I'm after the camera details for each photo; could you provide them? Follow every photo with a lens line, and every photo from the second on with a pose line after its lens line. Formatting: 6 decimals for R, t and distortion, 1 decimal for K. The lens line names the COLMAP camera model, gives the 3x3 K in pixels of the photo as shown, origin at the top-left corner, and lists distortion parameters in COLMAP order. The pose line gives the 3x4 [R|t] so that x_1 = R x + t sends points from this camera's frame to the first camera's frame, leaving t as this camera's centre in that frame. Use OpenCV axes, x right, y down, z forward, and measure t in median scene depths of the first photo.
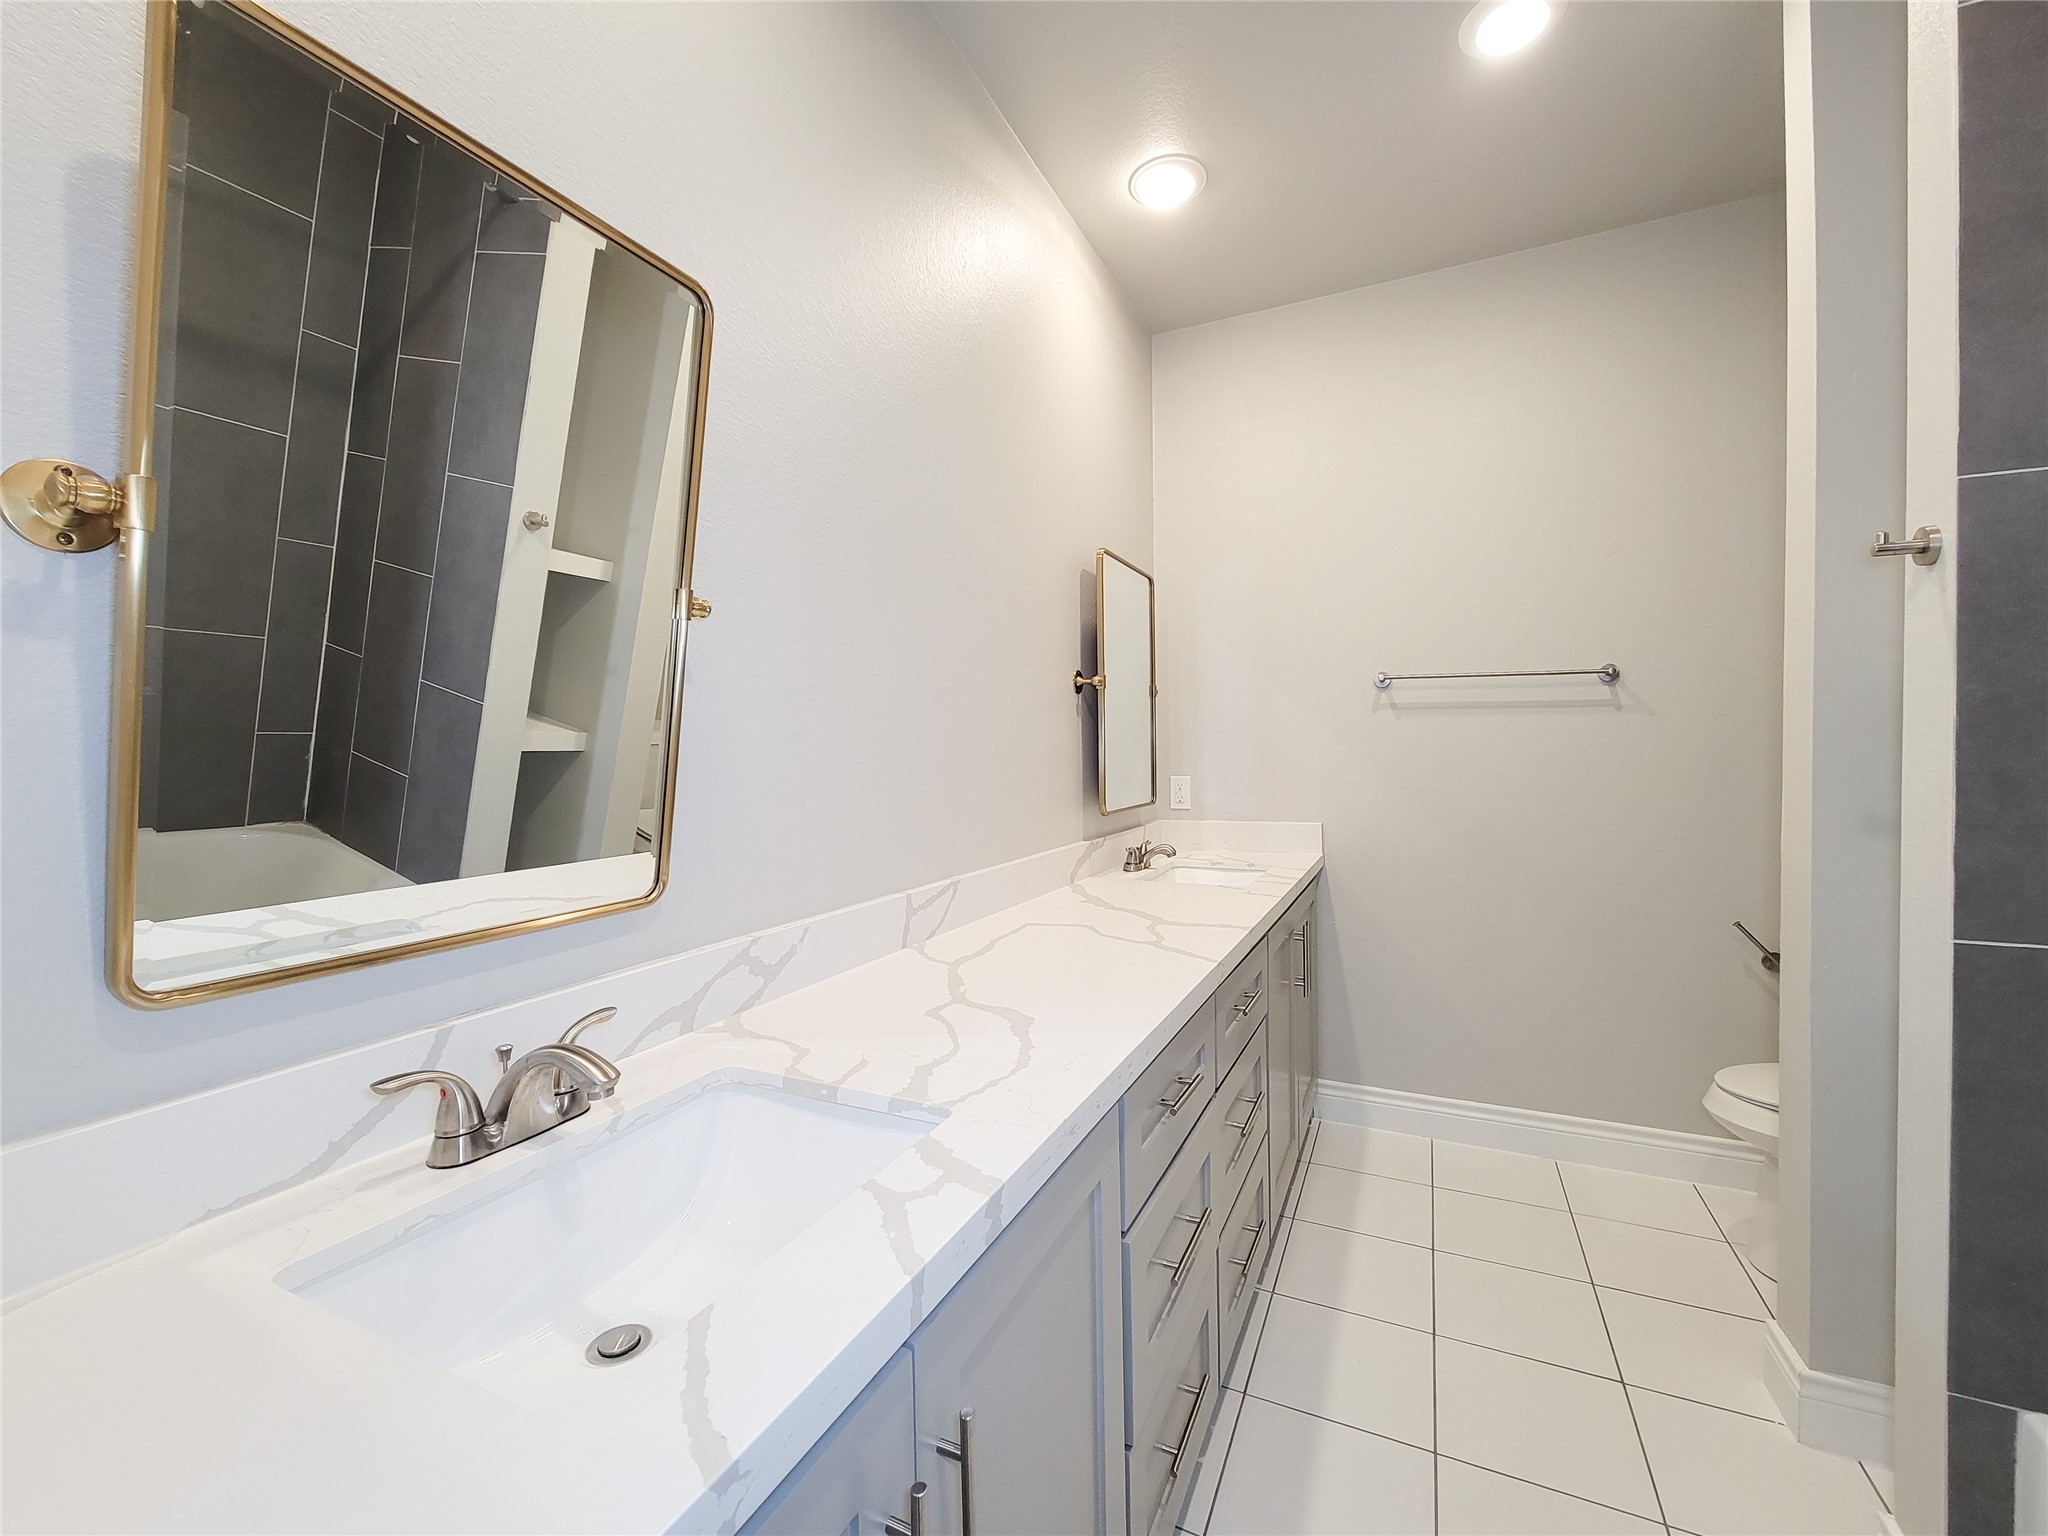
lens RADIAL K [[844.1, 0, 1040.6], [0, 844.1, 716.2], [0, 0, 1]] dist [0.008687, -0.003282]
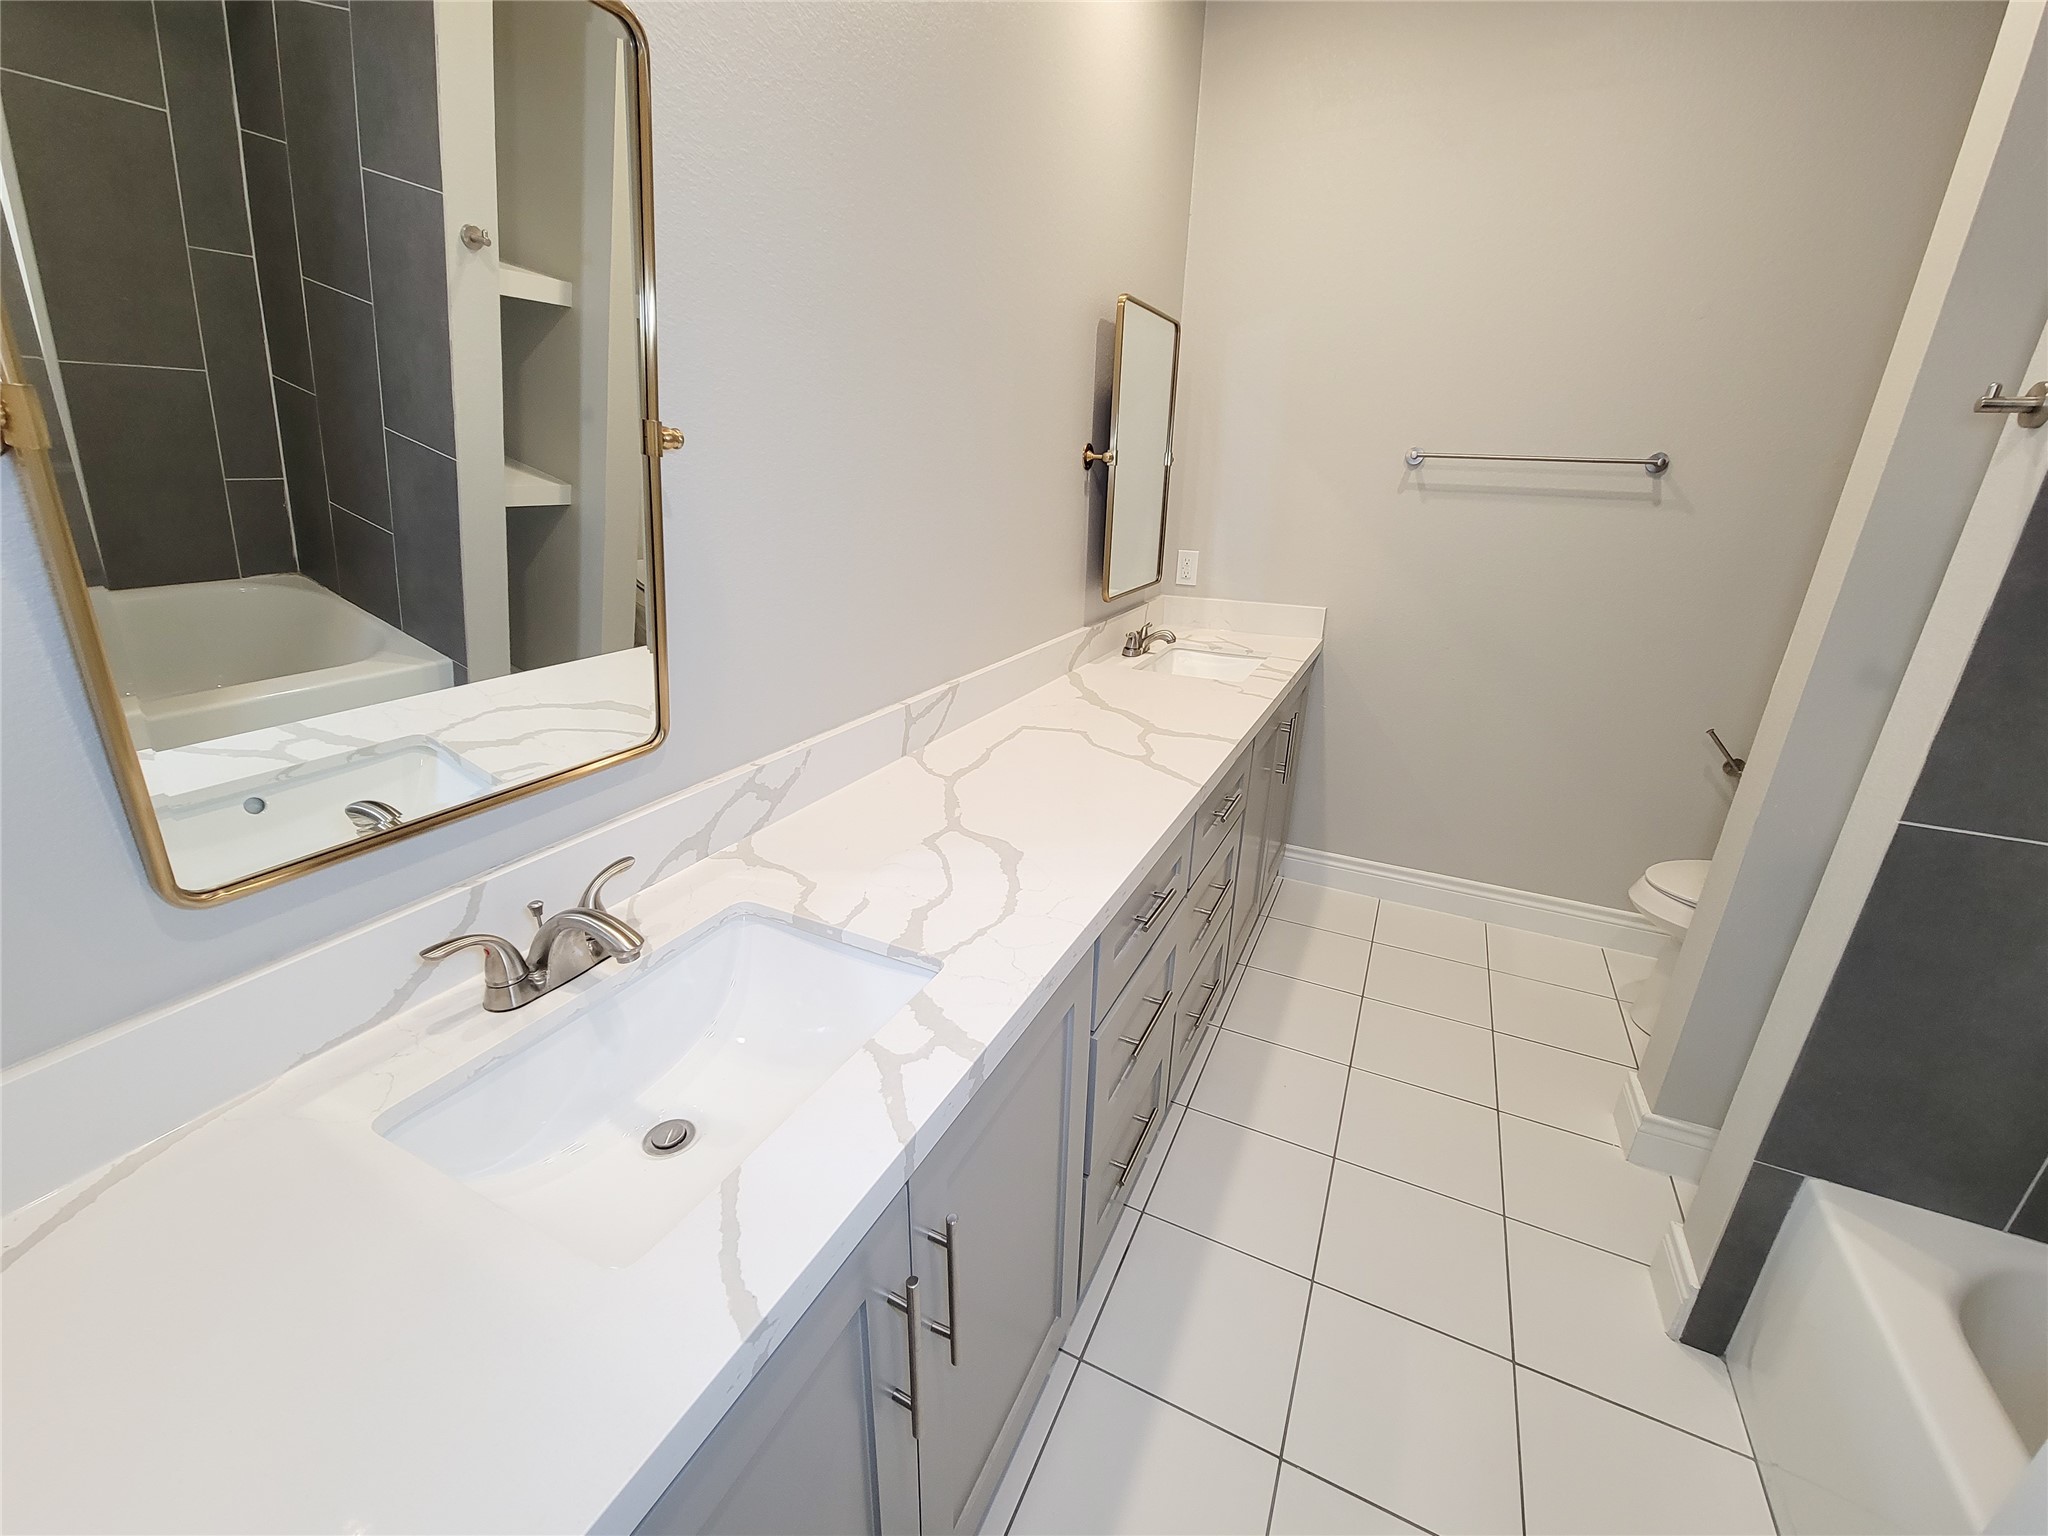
lens RADIAL K [[844.1, 0, 1041.9], [0, 844.1, 732.9], [0, 0, 1]] dist [0.008687, -0.003282]
pose [[0.999184, 0.040312, 0.002425, 0.005505], [-0.038796, 0.941487, 0.334809, -0.105564], [0.011214, -0.334630, 0.942283, 0.024062]]
